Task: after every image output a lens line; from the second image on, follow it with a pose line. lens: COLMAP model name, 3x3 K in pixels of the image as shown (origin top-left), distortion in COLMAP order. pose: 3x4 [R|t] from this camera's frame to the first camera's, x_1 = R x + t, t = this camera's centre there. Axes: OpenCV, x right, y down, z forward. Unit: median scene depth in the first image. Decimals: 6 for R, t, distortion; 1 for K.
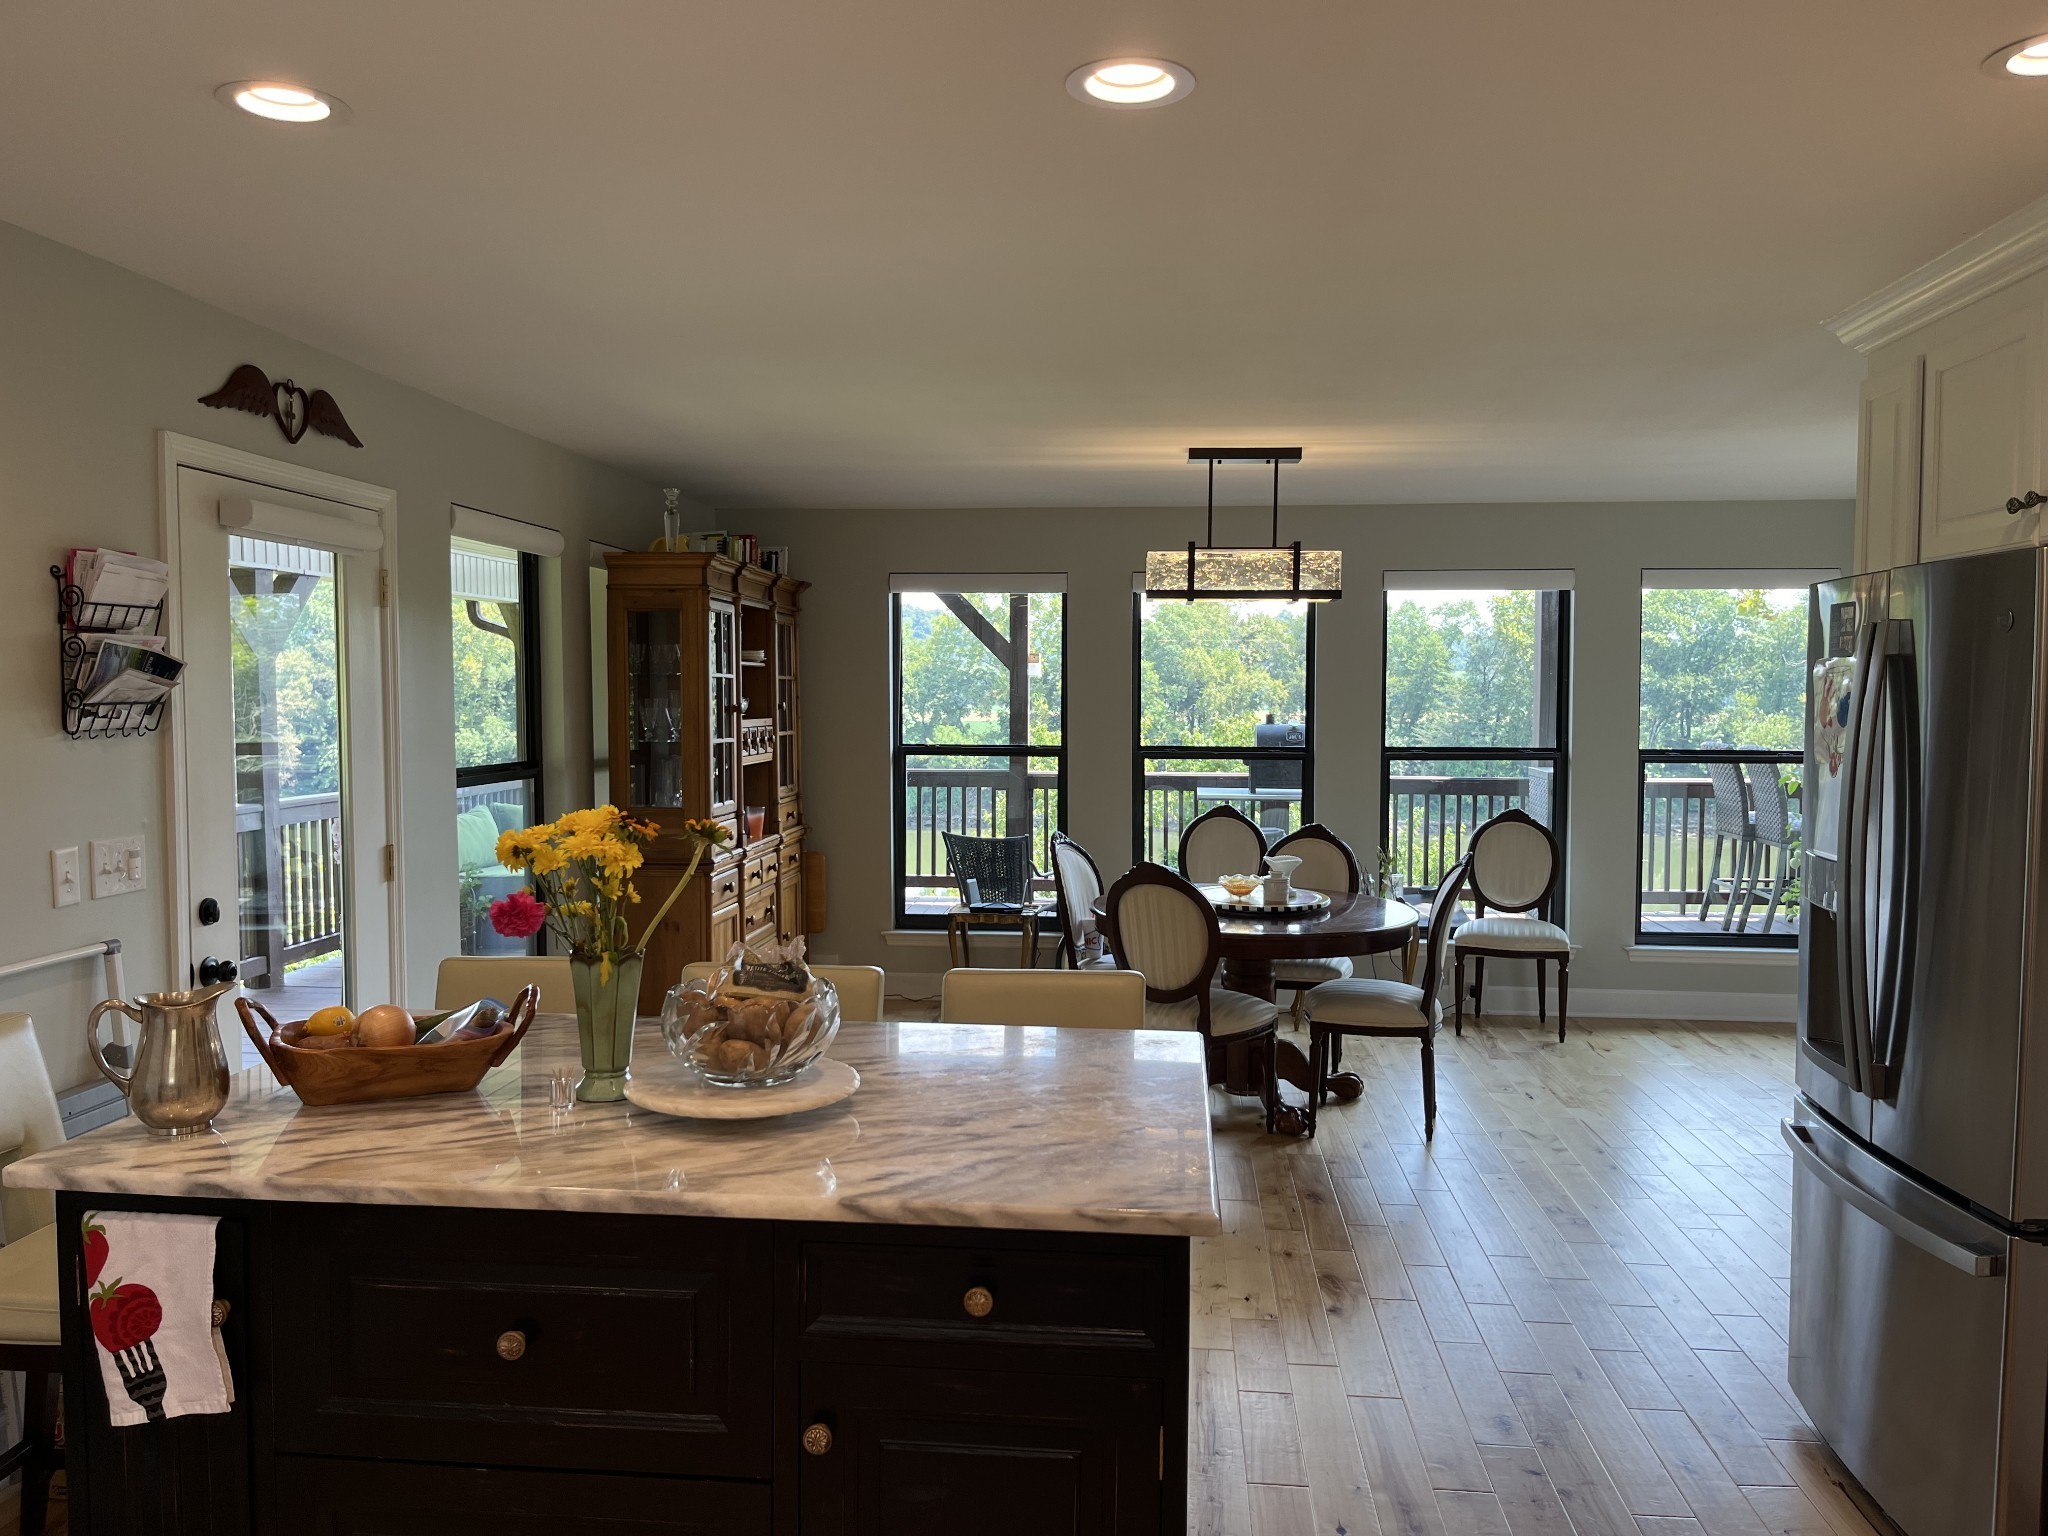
lens RADIAL K [[1583.7, 0, 1031.3], [0, 1583.7, 776.3], [0, 0, 1]] dist [0.021546, -0.011198]
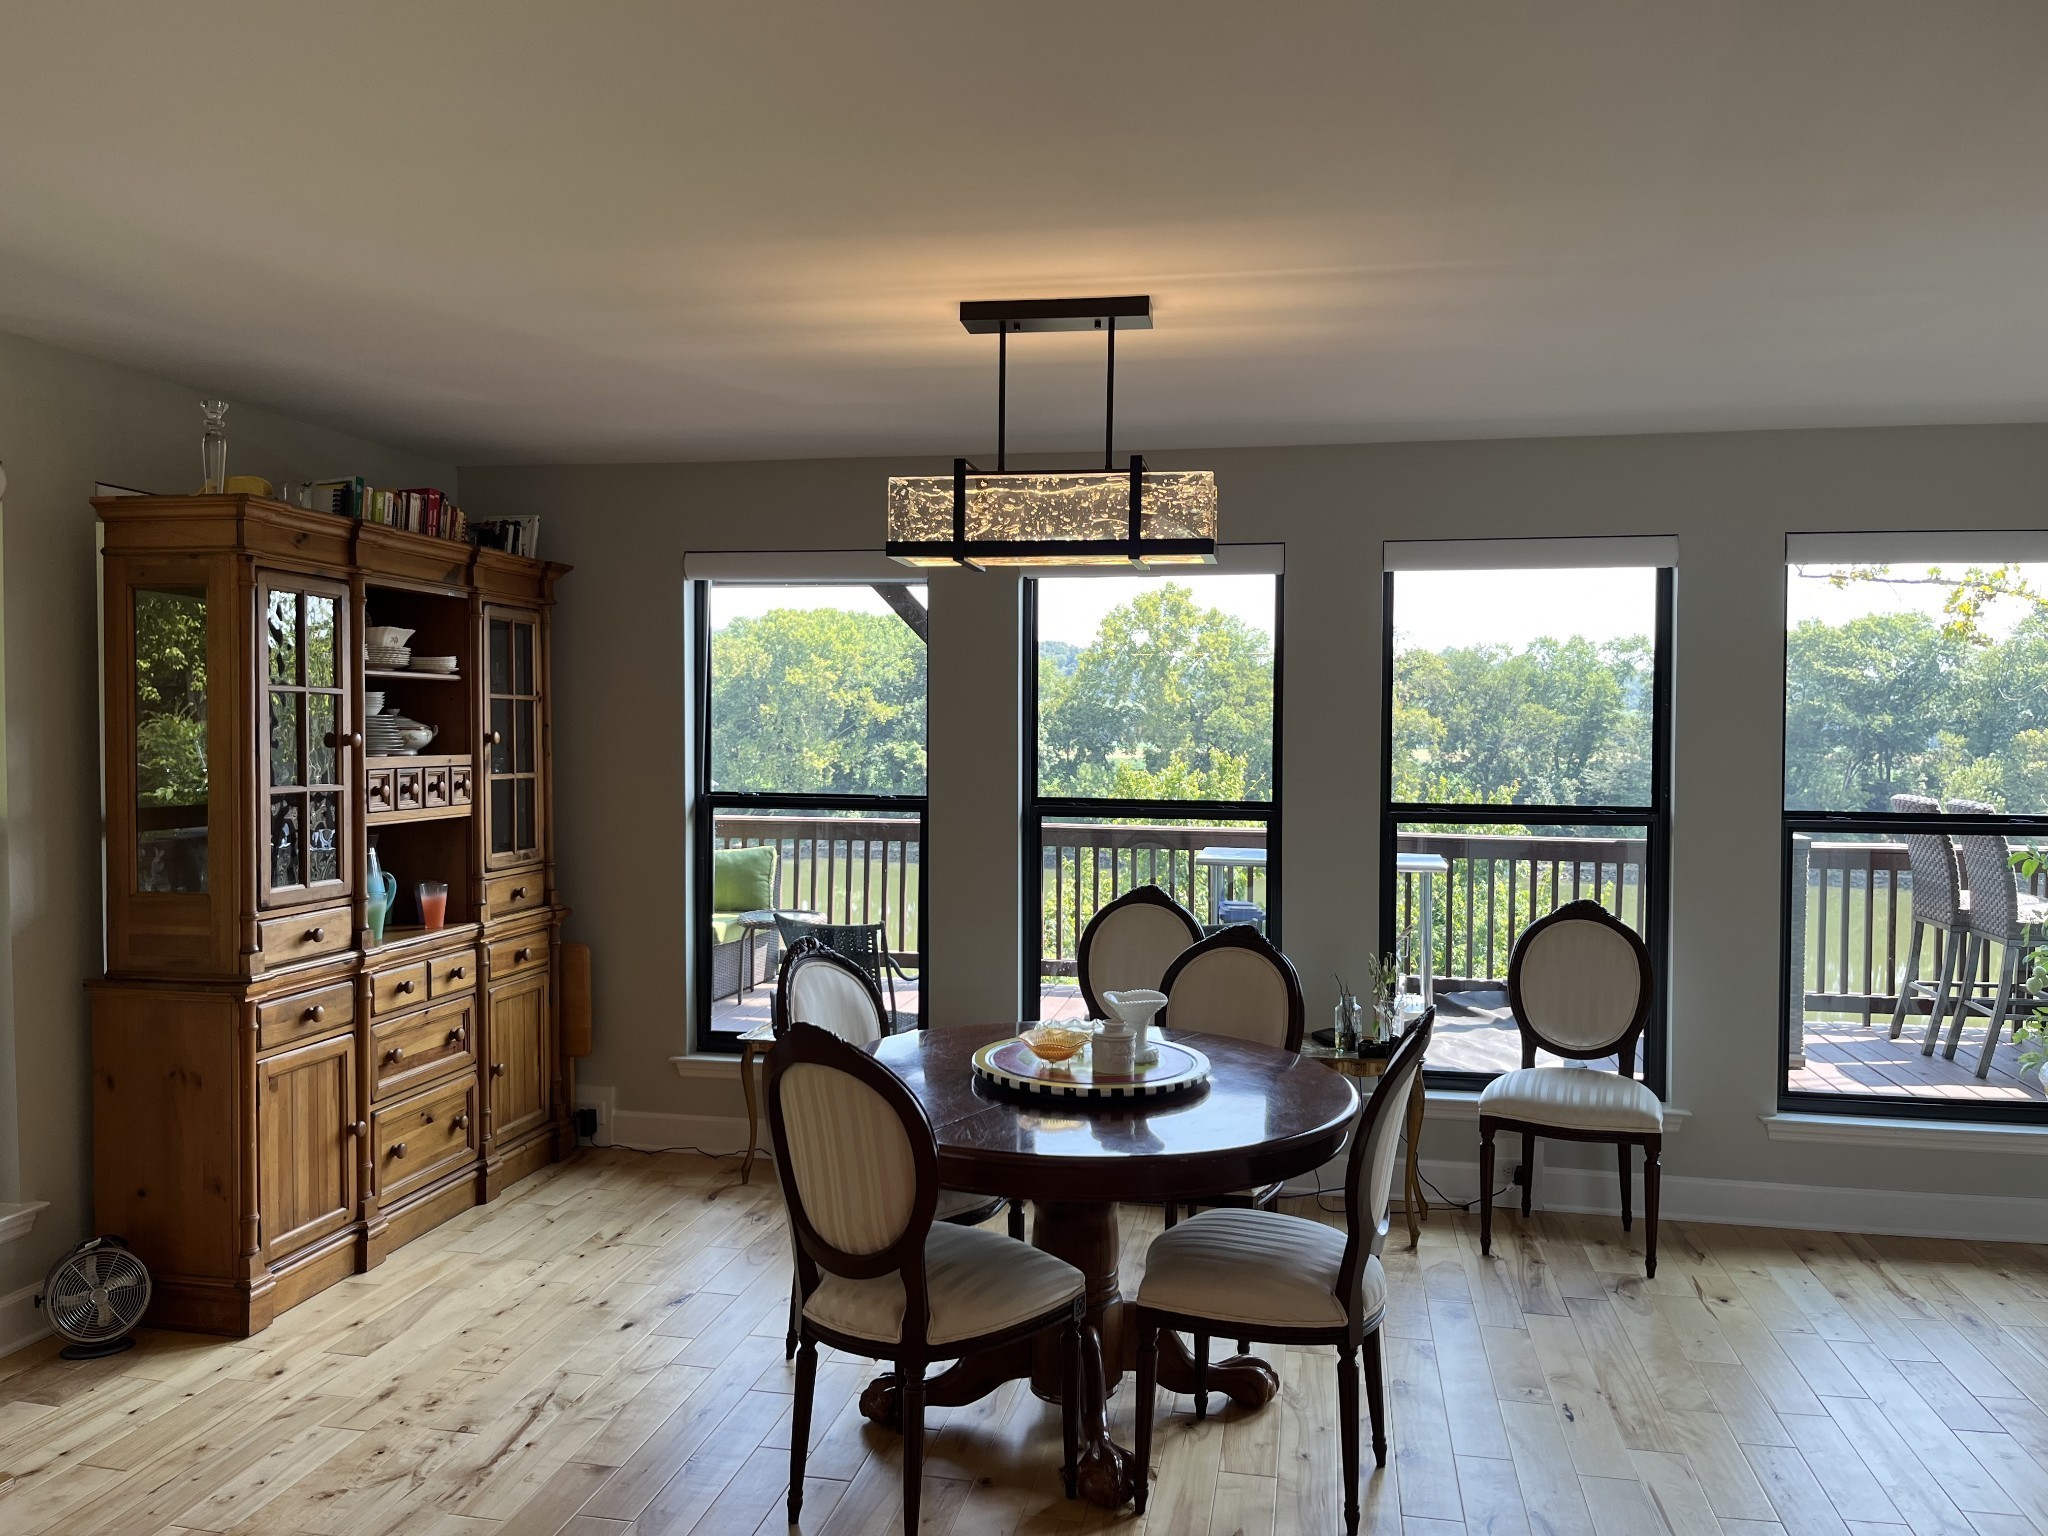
lens RADIAL K [[1583.7, 0, 1026.9], [0, 1583.7, 769.2], [0, 0, 1]] dist [0.021546, -0.011198]
pose [[0.994568, 0.006805, -0.103863, 0.145735], [-0.009707, 0.999576, -0.027457, -0.013414], [0.103632, 0.028316, 0.994213, 0.327021]]
